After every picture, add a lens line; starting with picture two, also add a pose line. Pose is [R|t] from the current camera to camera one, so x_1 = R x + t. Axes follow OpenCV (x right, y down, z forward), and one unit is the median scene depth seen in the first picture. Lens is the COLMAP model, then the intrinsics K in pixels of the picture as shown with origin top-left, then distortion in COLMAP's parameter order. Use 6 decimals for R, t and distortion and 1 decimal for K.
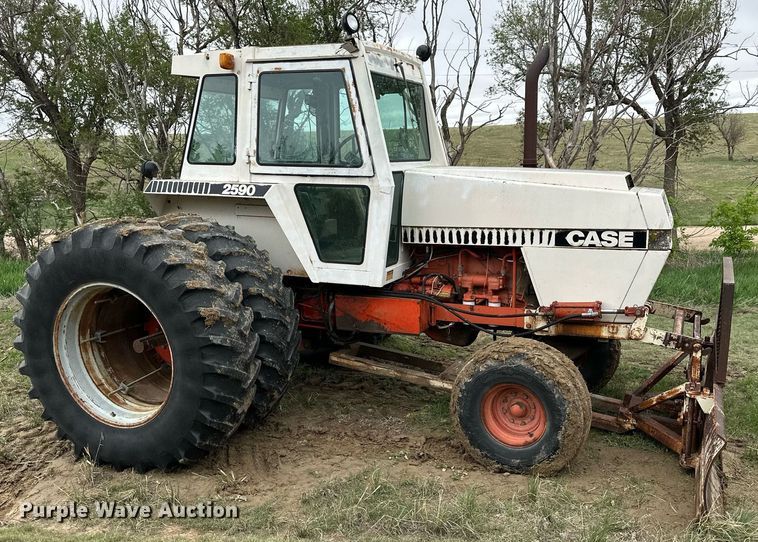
lens RADIAL K [[693.7, 0, 406.4], [0, 693.7, 302.6], [0, 0, 1]] dist [0.109325, -0.011640]
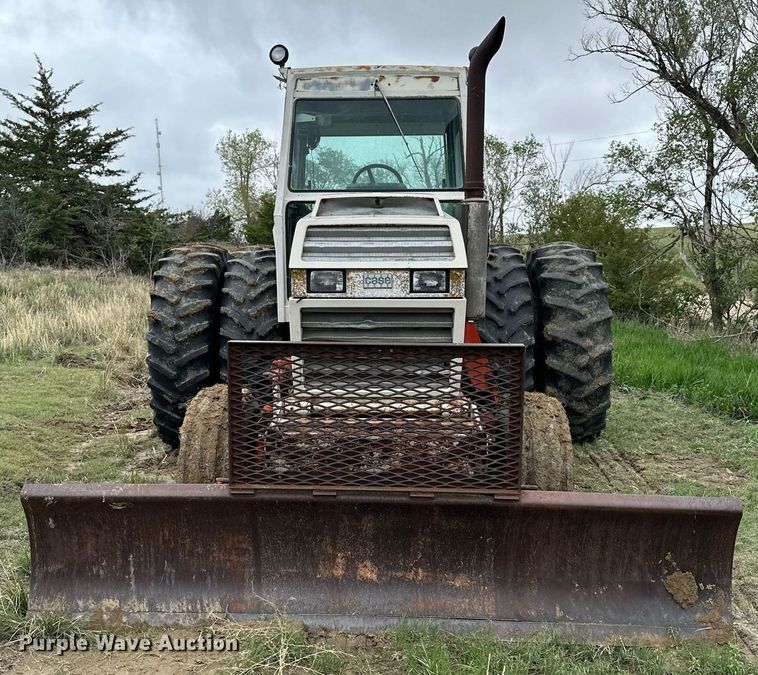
lens RADIAL K [[851.5, 0, 379.0], [0, 851.5, 337.5], [0, 0, 1]] dist [0.217782, -0.479463]
pose [[0.341525, 0.116757, -0.932592, 1.137319], [-0.194719, 0.979515, 0.051323, -0.091183], [0.919481, 0.164066, 0.357264, 0.735330]]
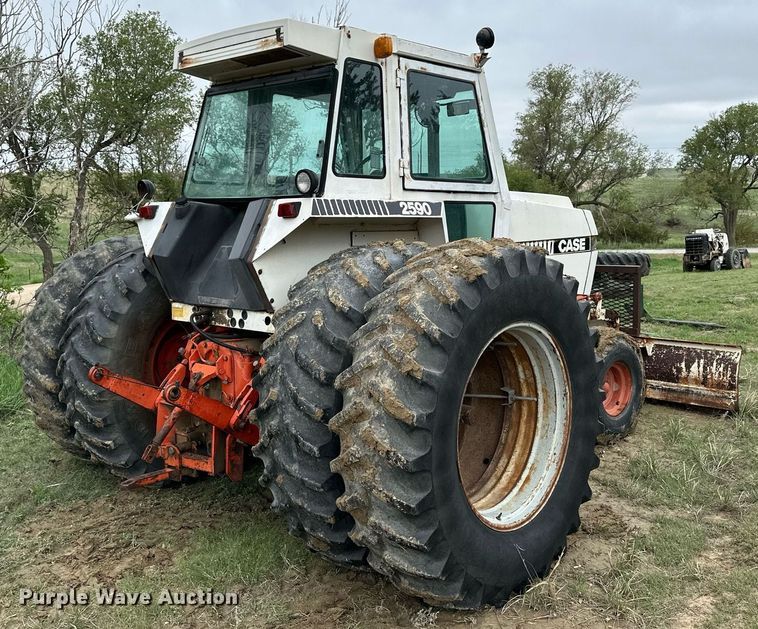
lens RADIAL K [[809.9, 0, 379.5], [0, 809.9, 285.9], [0, 0, 1]] dist [0.168902, -0.412184]
pose [[0.354217, -0.078559, 0.931858, -1.178875], [0.205943, 0.978555, 0.004213, -0.092785], [-0.912205, 0.190418, 0.362800, 0.762011]]
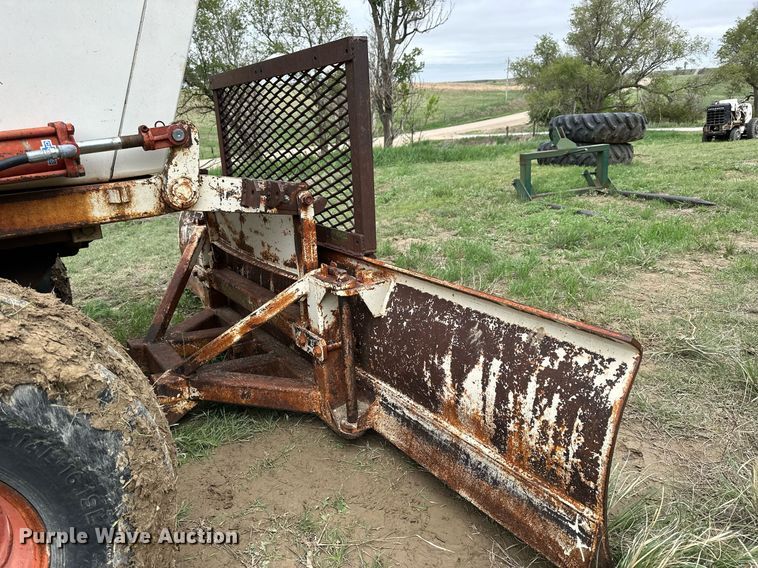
lens RADIAL K [[533.3, 0, 380.8], [0, 533.3, 287.3], [0, 0, 1]] dist [0.085653, -0.103087]
pose [[0.522746, -0.269636, 0.808723, 0.112373], [0.212256, 0.959953, 0.182859, 0.060554], [-0.825641, 0.076067, 0.559044, 0.693094]]
